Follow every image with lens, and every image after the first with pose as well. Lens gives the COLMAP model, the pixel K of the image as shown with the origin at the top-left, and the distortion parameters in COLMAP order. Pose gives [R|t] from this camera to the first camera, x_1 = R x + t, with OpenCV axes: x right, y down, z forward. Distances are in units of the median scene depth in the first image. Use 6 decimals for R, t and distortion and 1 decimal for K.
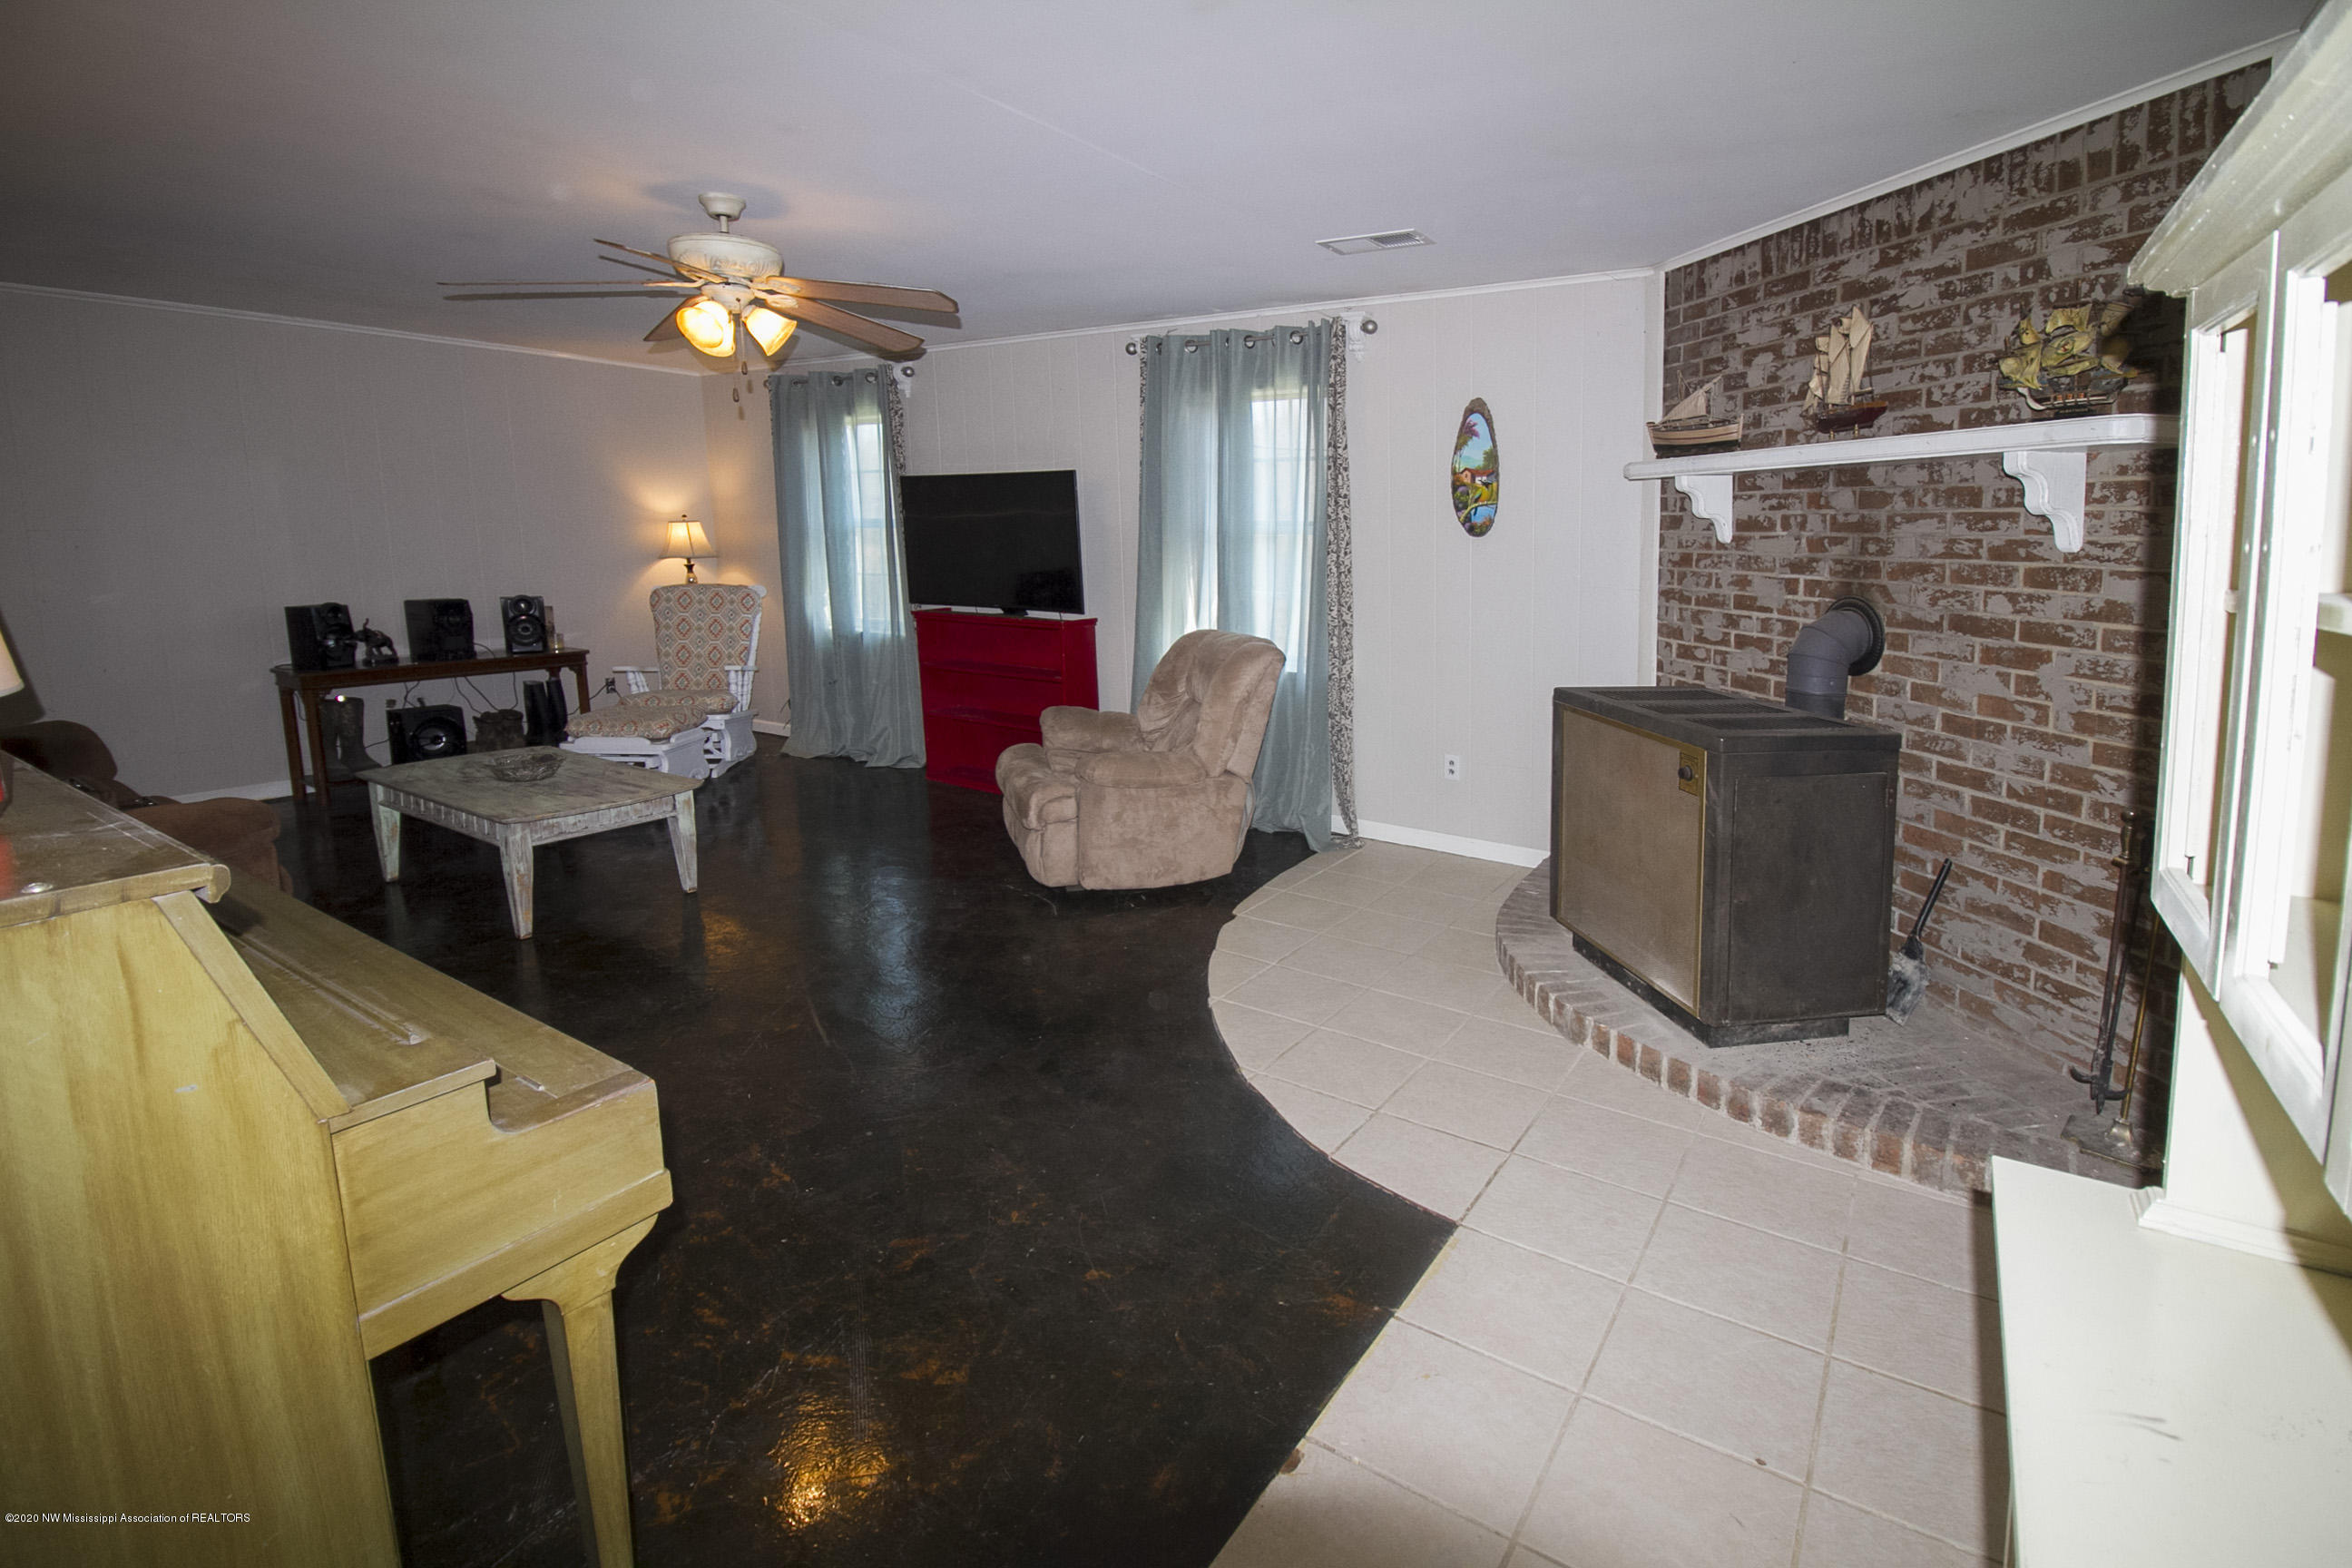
lens RADIAL K [[1040.3, 0, 1175.9], [0, 1040.3, 662.2], [0, 0, 1]] dist [-0.002194, -0.001094]
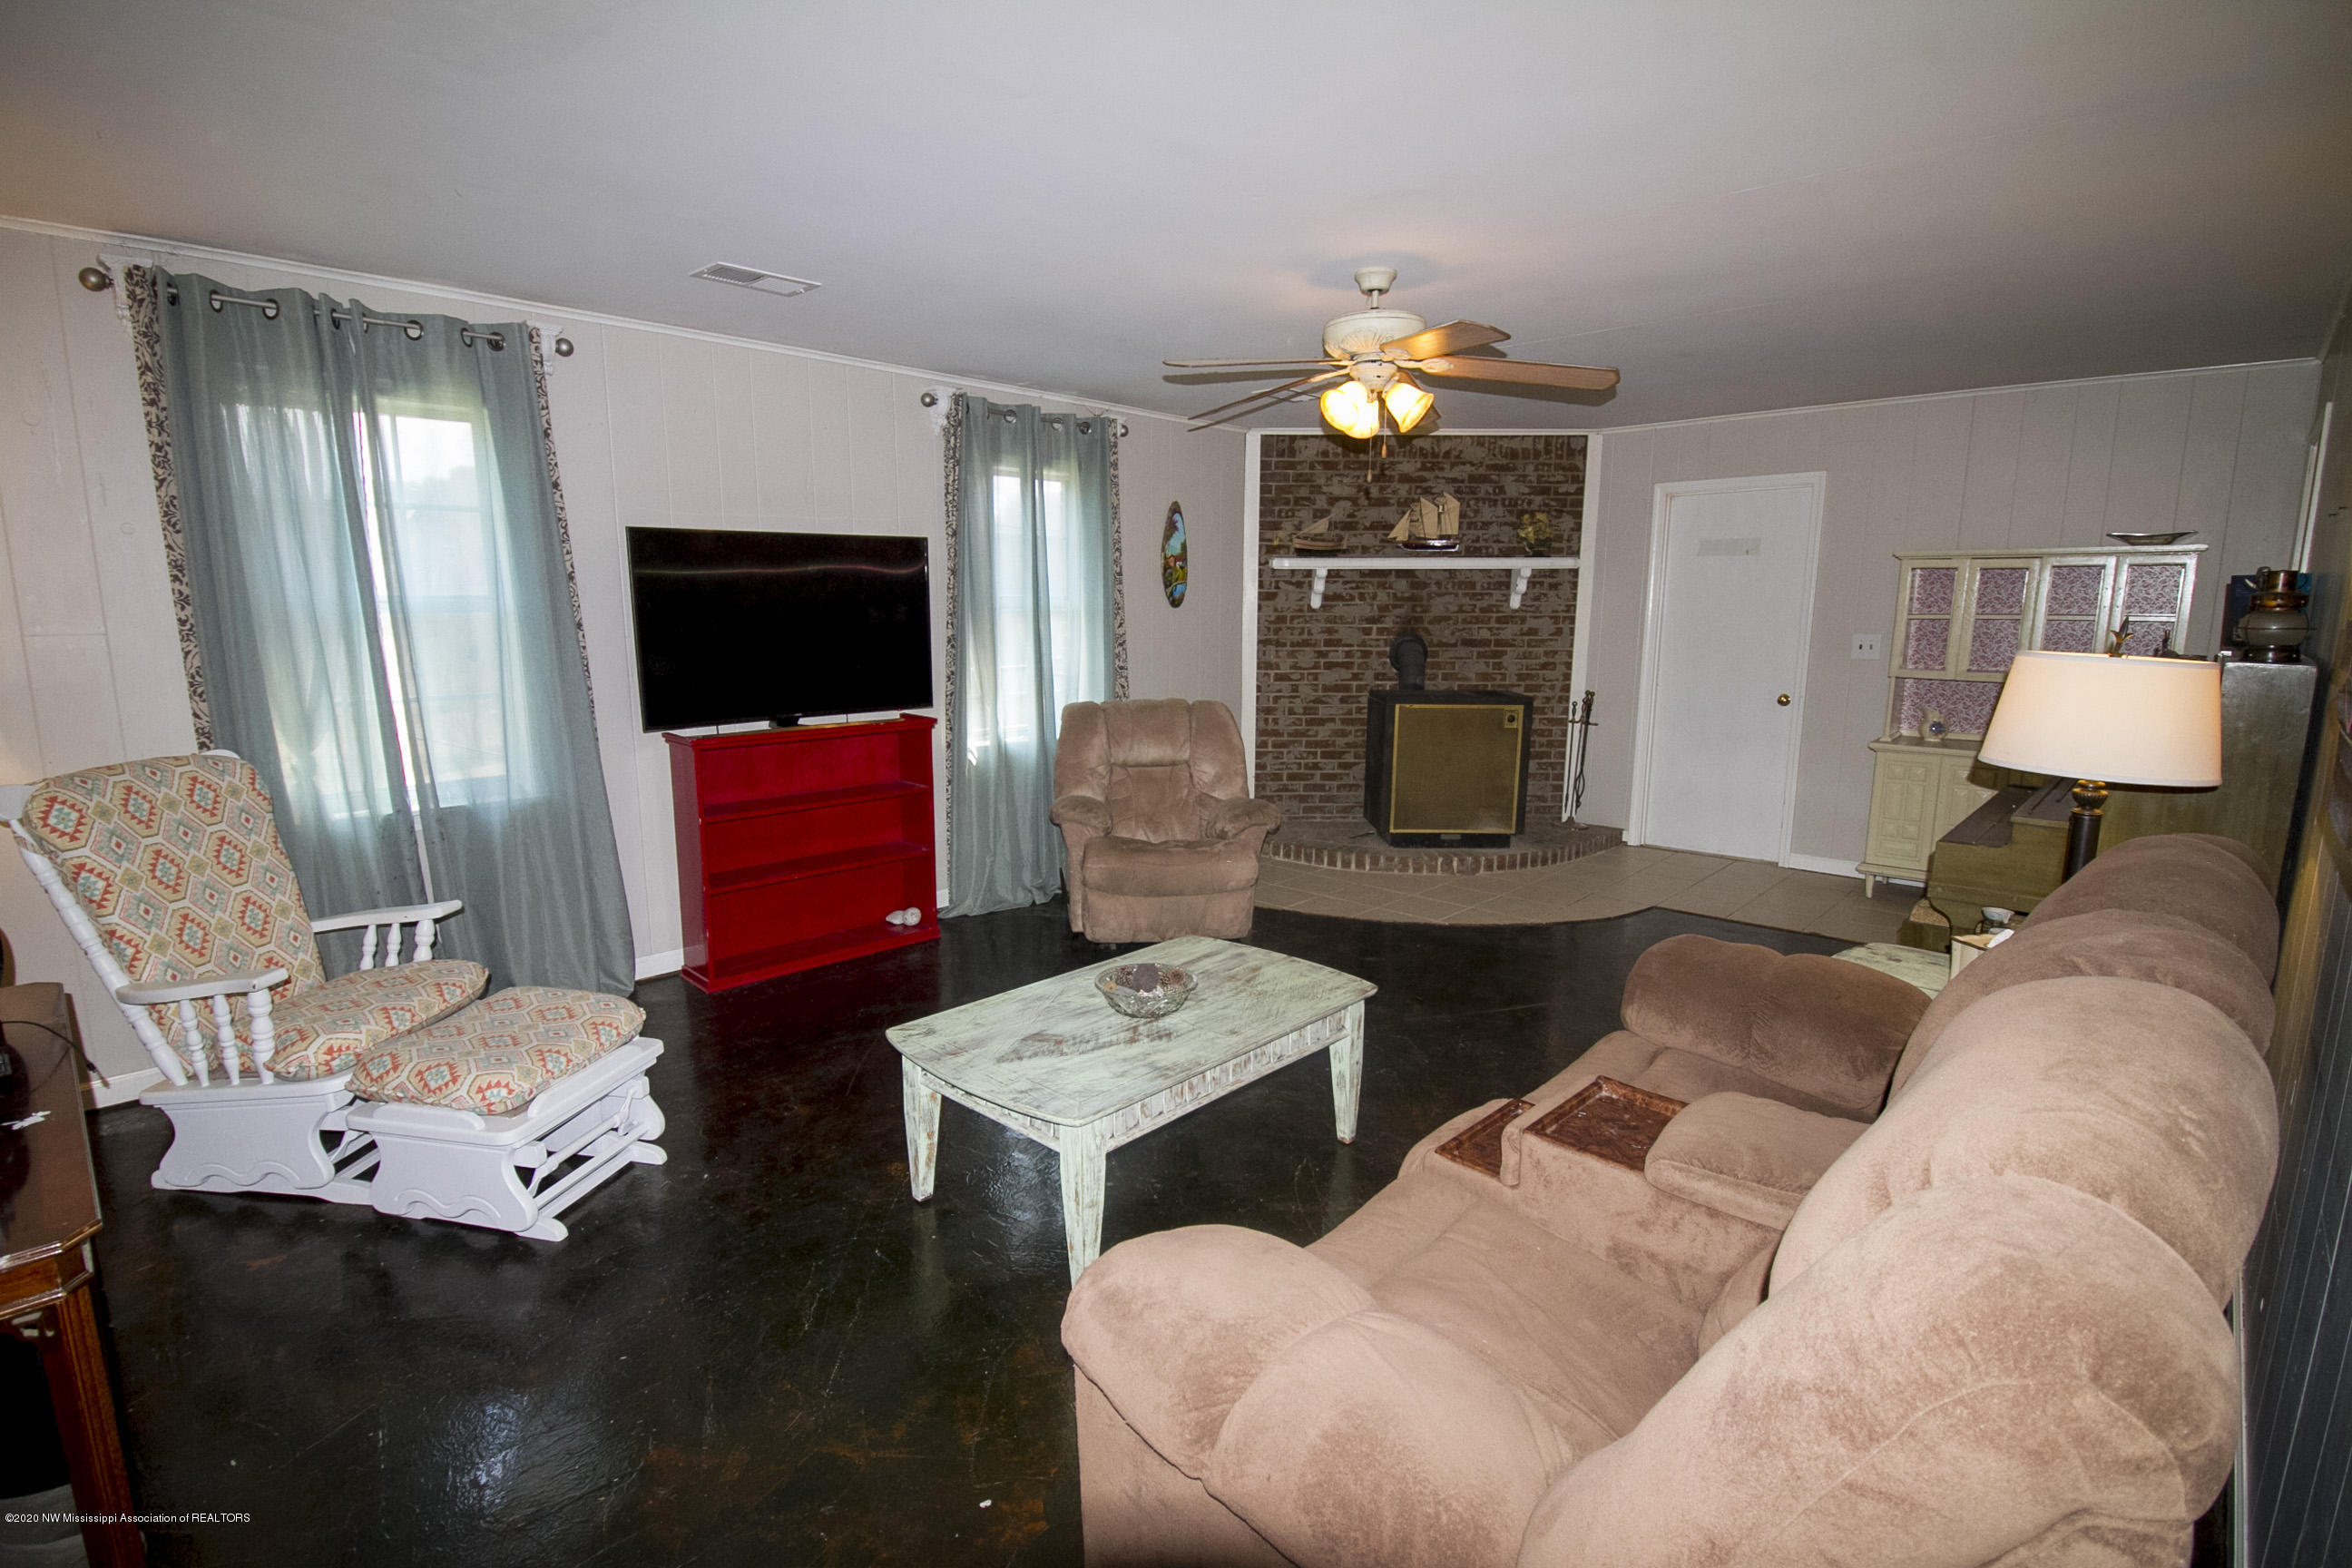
lens RADIAL K [[1107.3, 0, 1176.0], [0, 1107.3, 784.0], [0, 0, 1]] dist [0.001502, 0.000314]
pose [[0.200913, -0.172341, 0.964330, -1.373223], [0.127521, 0.980628, 0.148685, -0.137992], [-0.971274, 0.093100, 0.218998, 0.893489]]
